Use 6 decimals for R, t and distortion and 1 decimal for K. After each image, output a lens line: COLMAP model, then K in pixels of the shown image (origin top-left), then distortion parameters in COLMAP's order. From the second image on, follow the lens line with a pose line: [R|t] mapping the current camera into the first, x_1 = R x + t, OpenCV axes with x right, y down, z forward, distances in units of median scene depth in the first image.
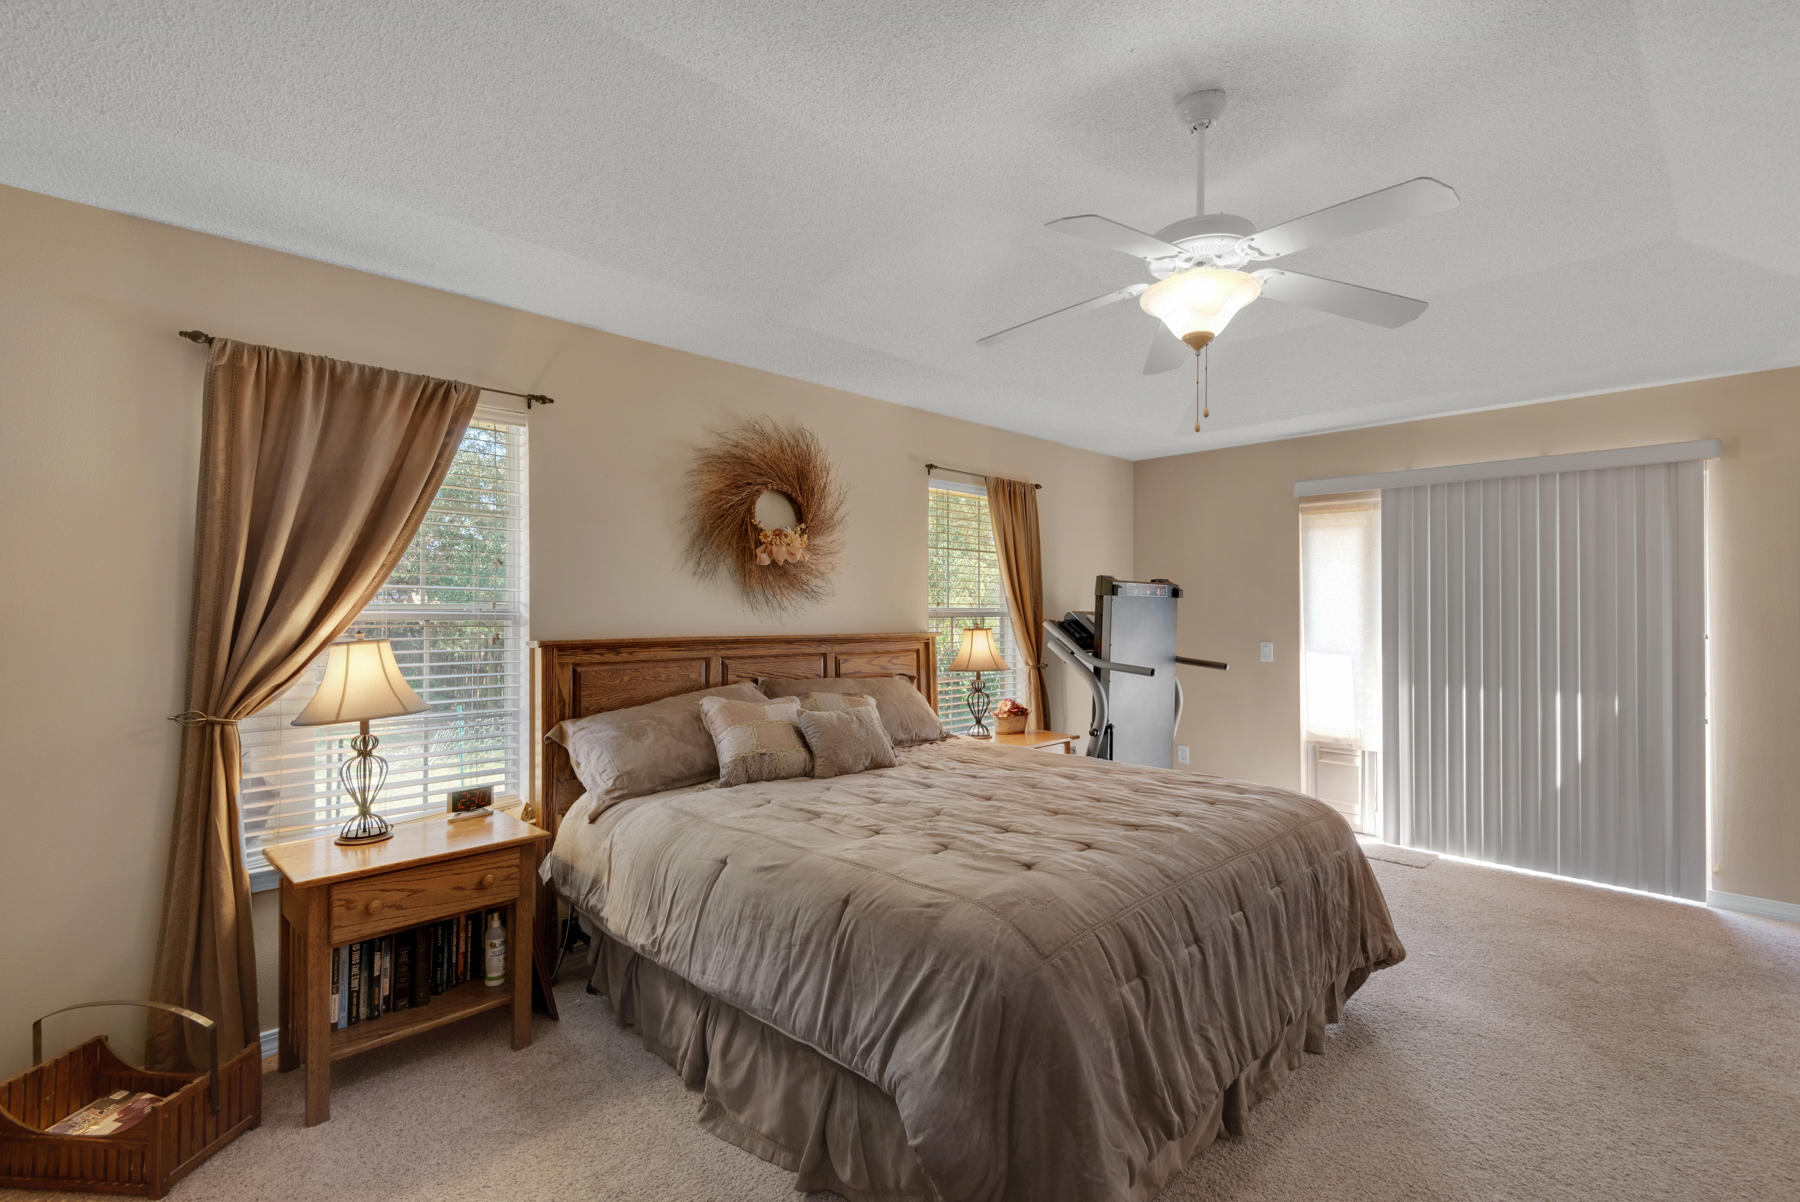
lens RADIAL K [[829.9, 0, 895.7], [0, 829.9, 595.9], [0, 0, 1]] dist [0.017876, -0.007083]
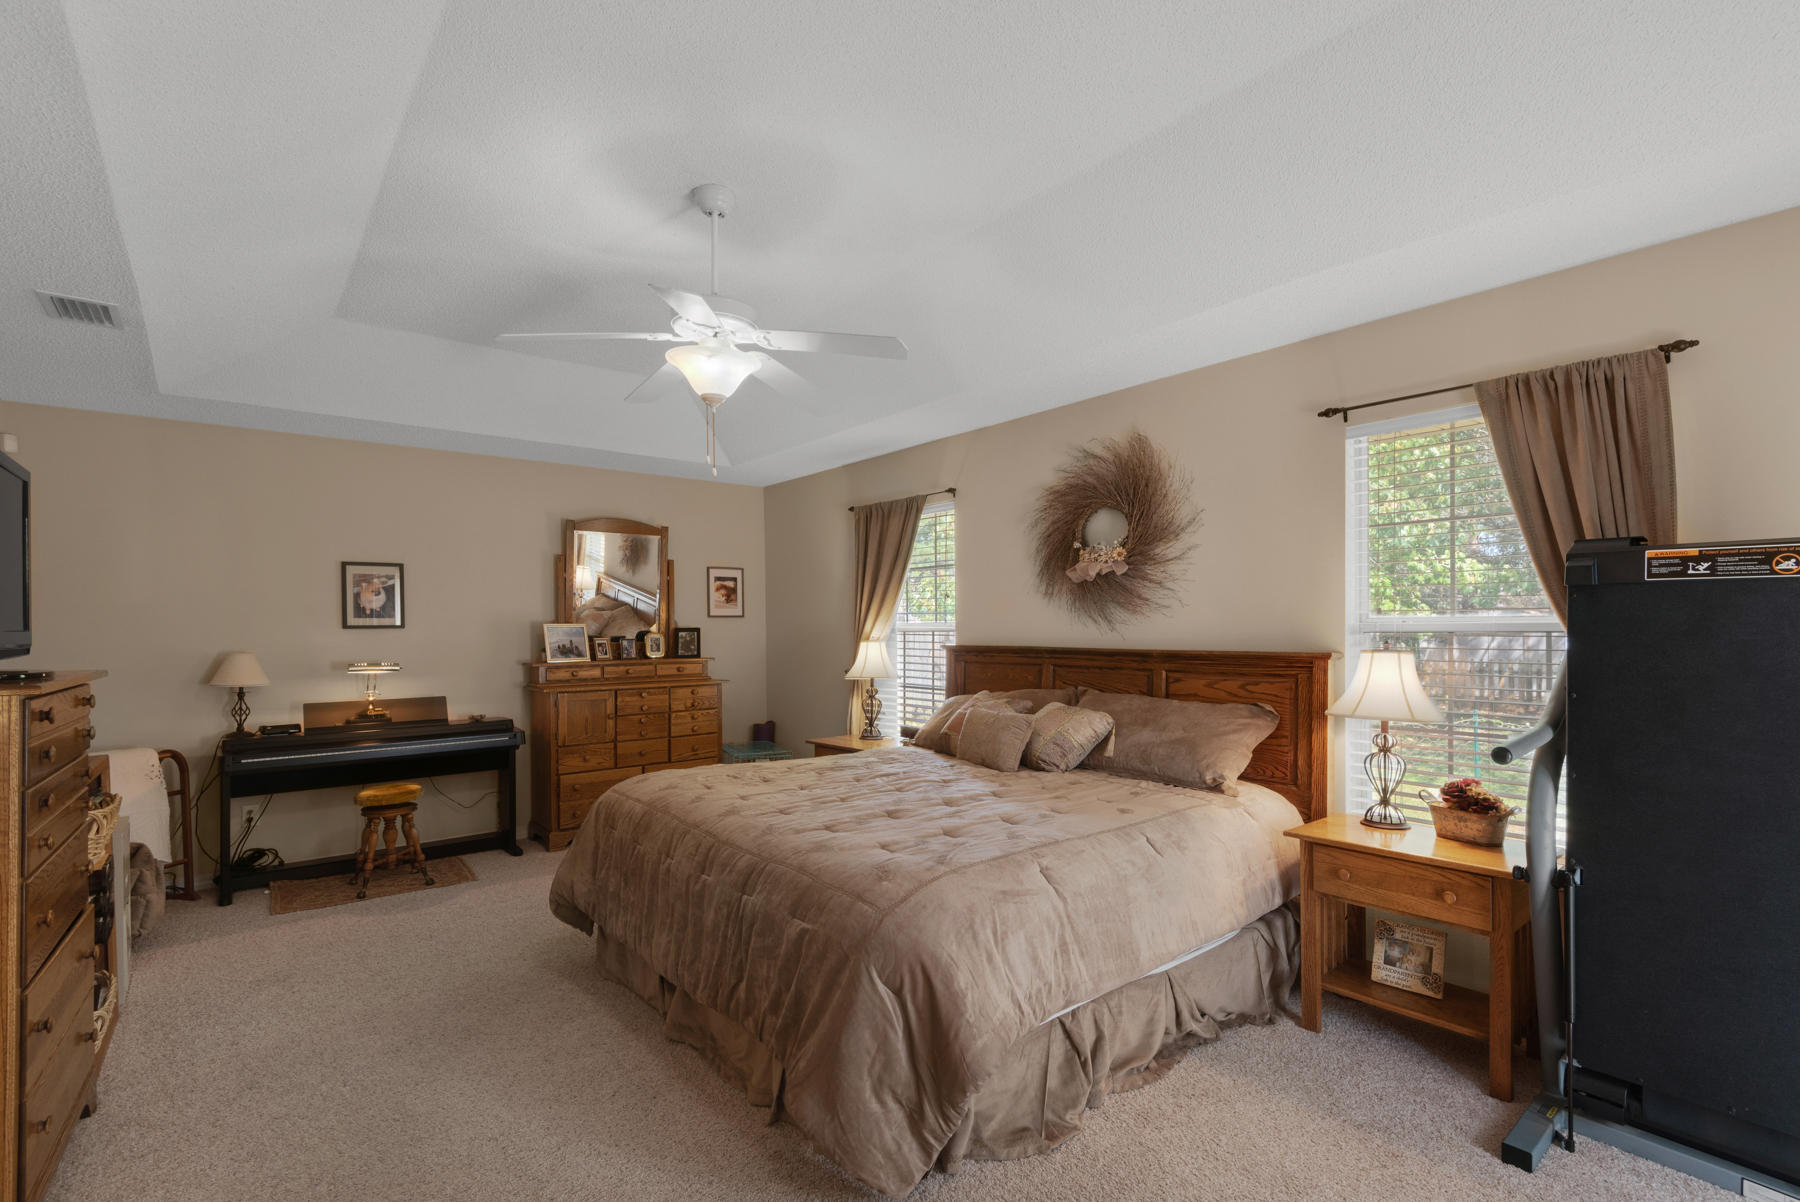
lens RADIAL K [[801.6, 0, 940.7], [0, 801.6, 631.6], [0, 0, 1]] dist [-0.000076, 0.000284]
pose [[-0.046895, 0.007231, -0.998874, 0.818981], [0.025959, 0.999645, 0.006018, 0.014668], [0.998562, -0.025648, -0.047066, 0.797686]]
